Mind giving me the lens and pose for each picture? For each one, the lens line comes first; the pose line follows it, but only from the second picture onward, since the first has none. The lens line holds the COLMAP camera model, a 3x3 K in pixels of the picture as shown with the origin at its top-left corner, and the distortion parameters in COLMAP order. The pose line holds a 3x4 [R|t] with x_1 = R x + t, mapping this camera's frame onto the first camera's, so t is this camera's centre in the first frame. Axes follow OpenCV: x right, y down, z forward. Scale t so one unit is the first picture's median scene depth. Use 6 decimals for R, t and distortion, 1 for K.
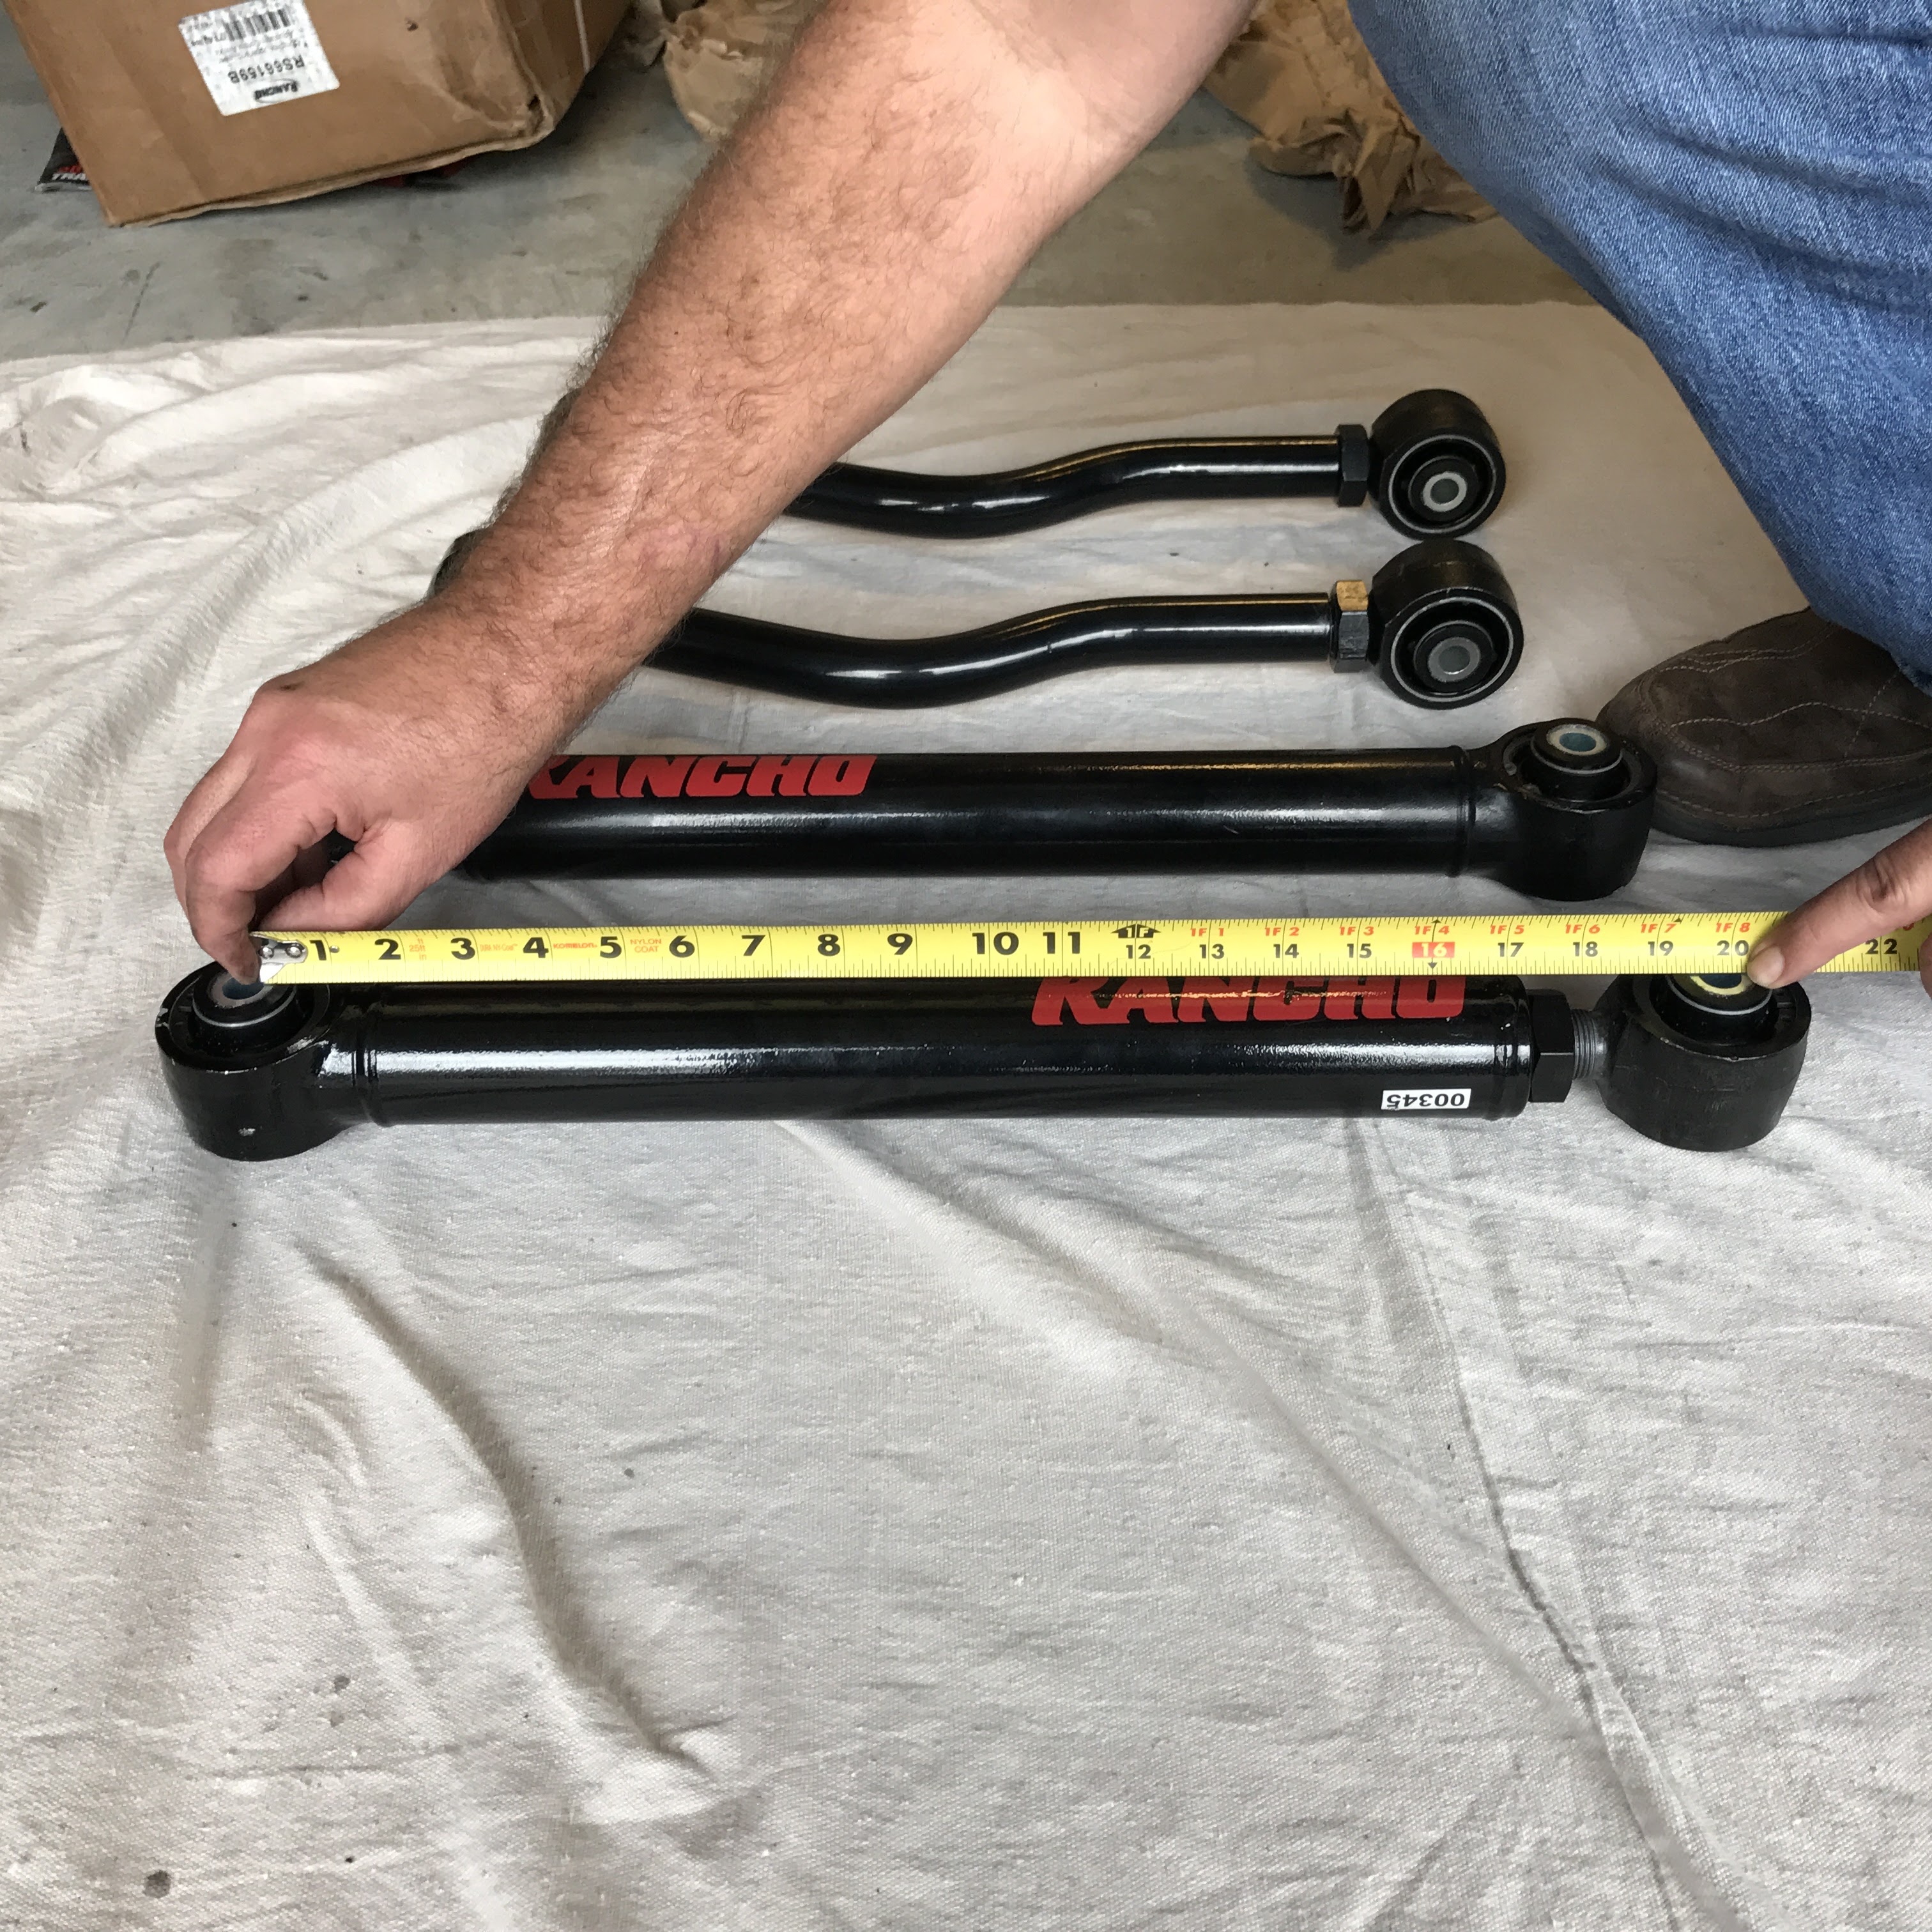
lens RADIAL K [[2198.3, 0, 886.1], [0, 2198.3, 966.0], [0, 0, 1]] dist [0.118195, -0.344101]
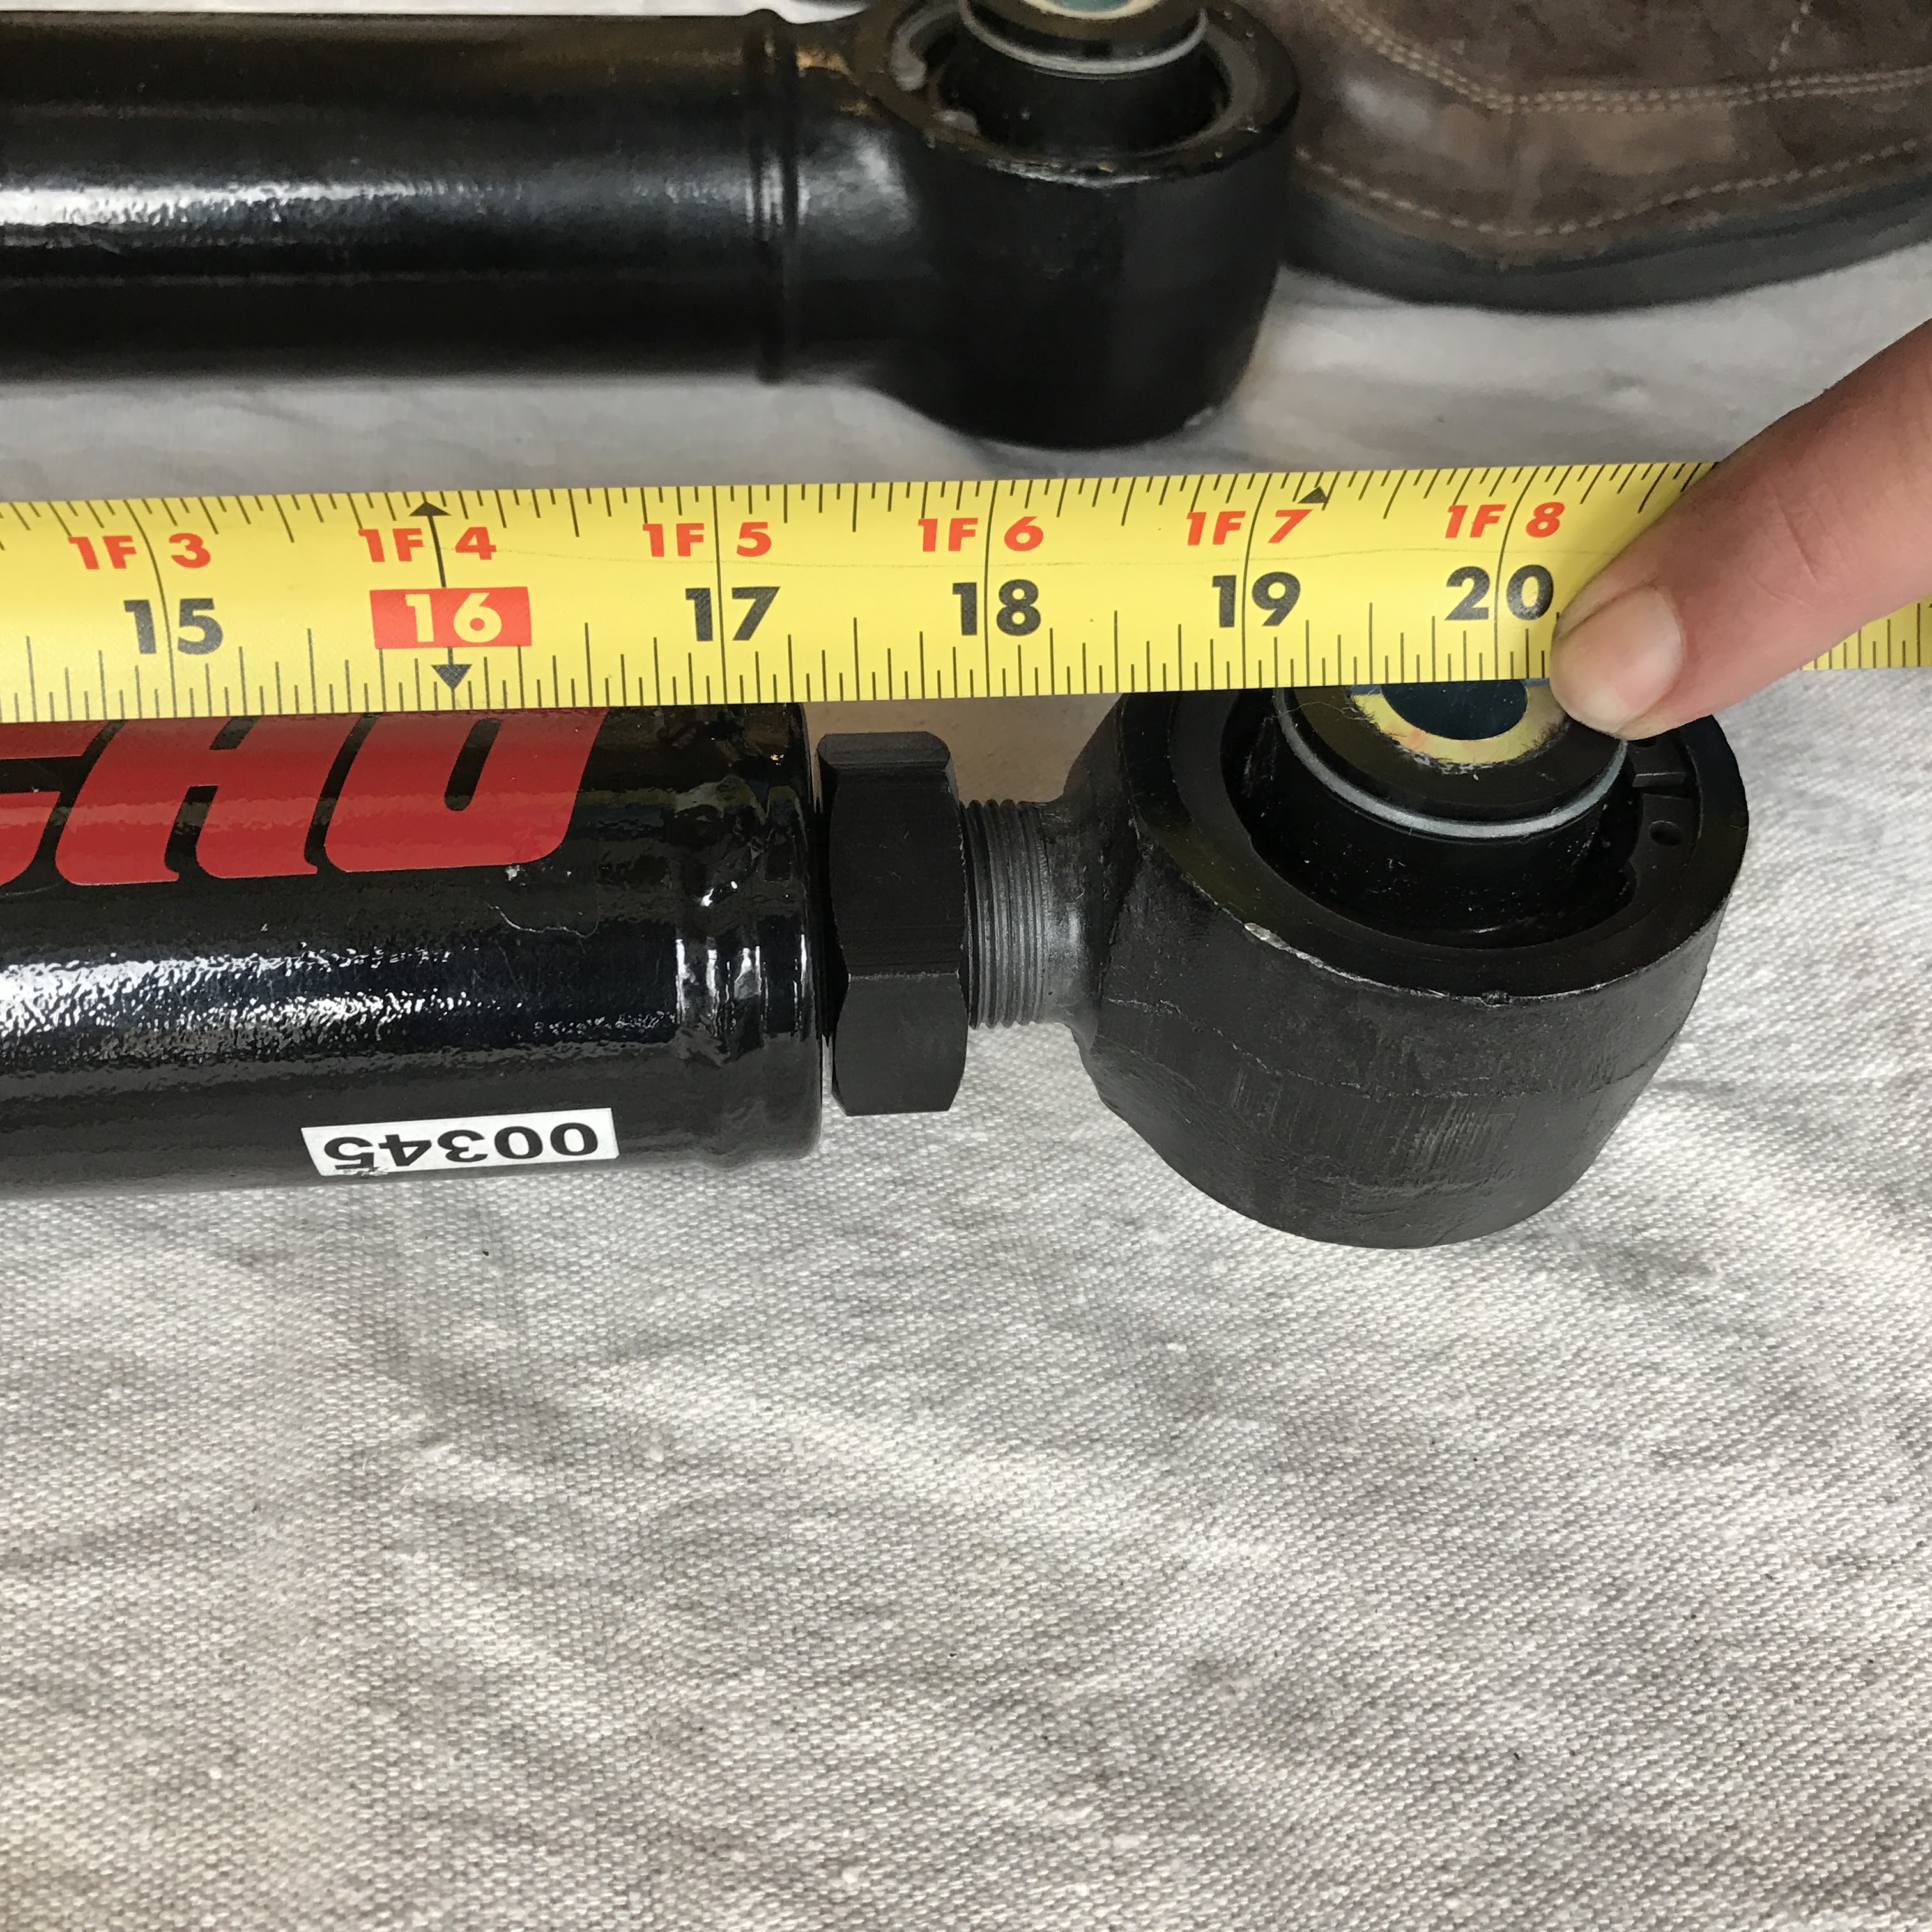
lens RADIAL K [[2198.3, 0, 886.1], [0, 2198.3, 966.0], [0, 0, 1]] dist [0.118195, -0.344101]
pose [[0.992764, -0.035424, 0.114741, 0.267020], [0.014156, 0.983360, 0.181118, -0.013675], [-0.119248, -0.178183, 0.976745, 0.718343]]
